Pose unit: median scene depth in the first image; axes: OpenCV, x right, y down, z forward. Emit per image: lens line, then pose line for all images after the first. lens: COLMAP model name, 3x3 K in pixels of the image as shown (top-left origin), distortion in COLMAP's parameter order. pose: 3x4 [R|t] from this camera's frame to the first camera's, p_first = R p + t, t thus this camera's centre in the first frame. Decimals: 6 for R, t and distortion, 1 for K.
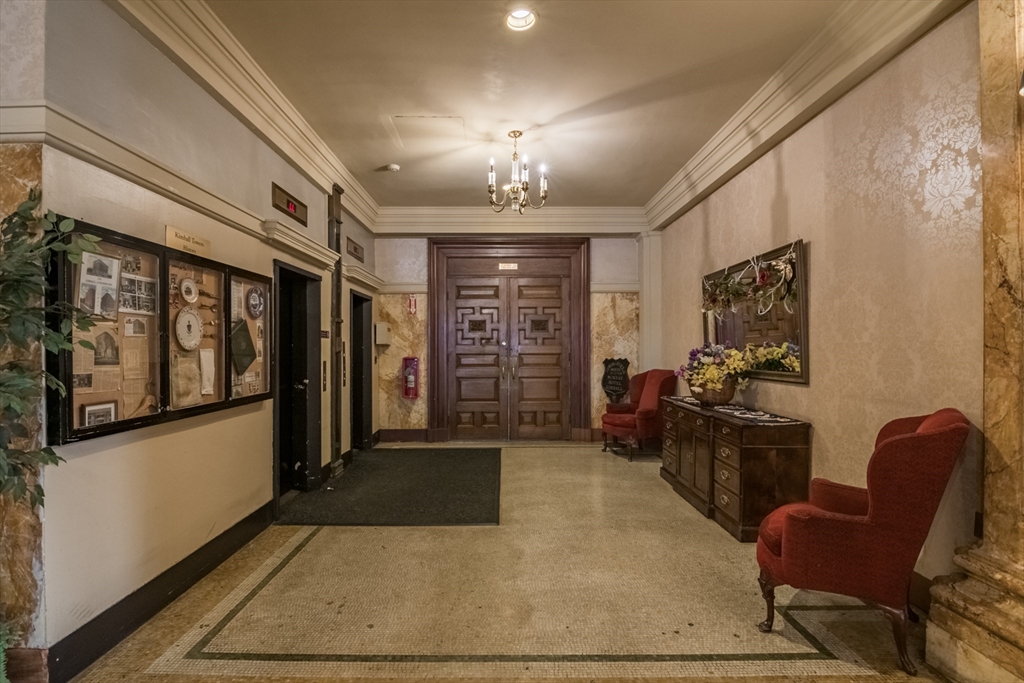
lens RADIAL K [[494.9, 0, 504.9], [0, 494.9, 349.6], [0, 0, 1]] dist [-0.010747, -0.006192]
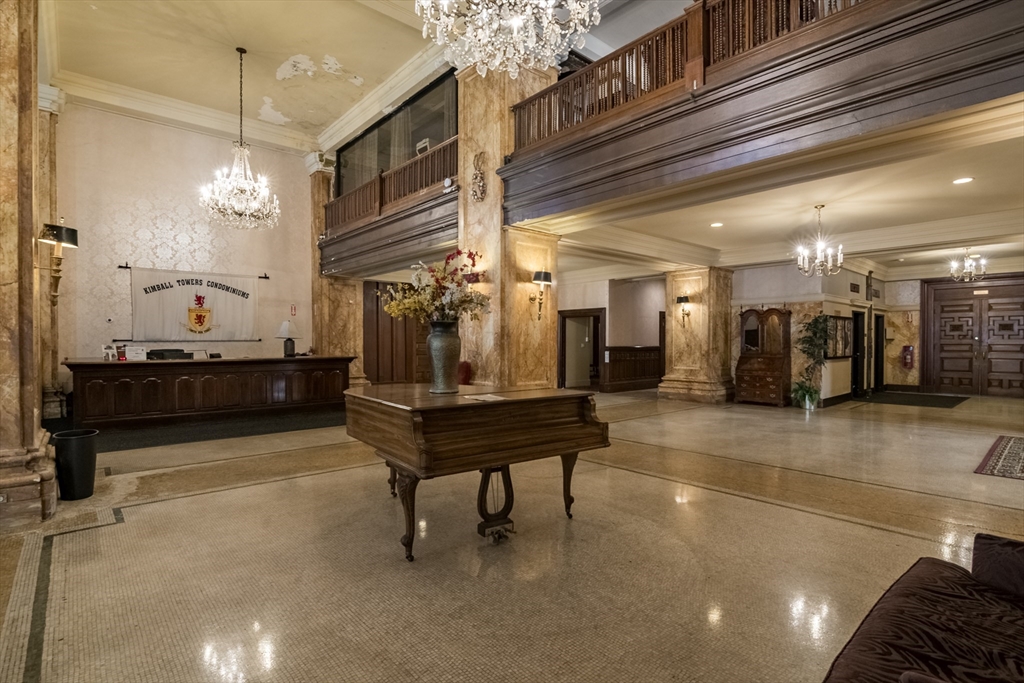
lens RADIAL K [[494.9, 0, 504.1], [0, 494.9, 349.2], [0, 0, 1]] dist [-0.010747, -0.006192]
pose [[0.646324, 0.012874, -0.762954, 0.225080], [-0.002055, 0.999883, 0.015131, 0.003278], [0.763060, -0.008212, 0.646275, -1.308310]]
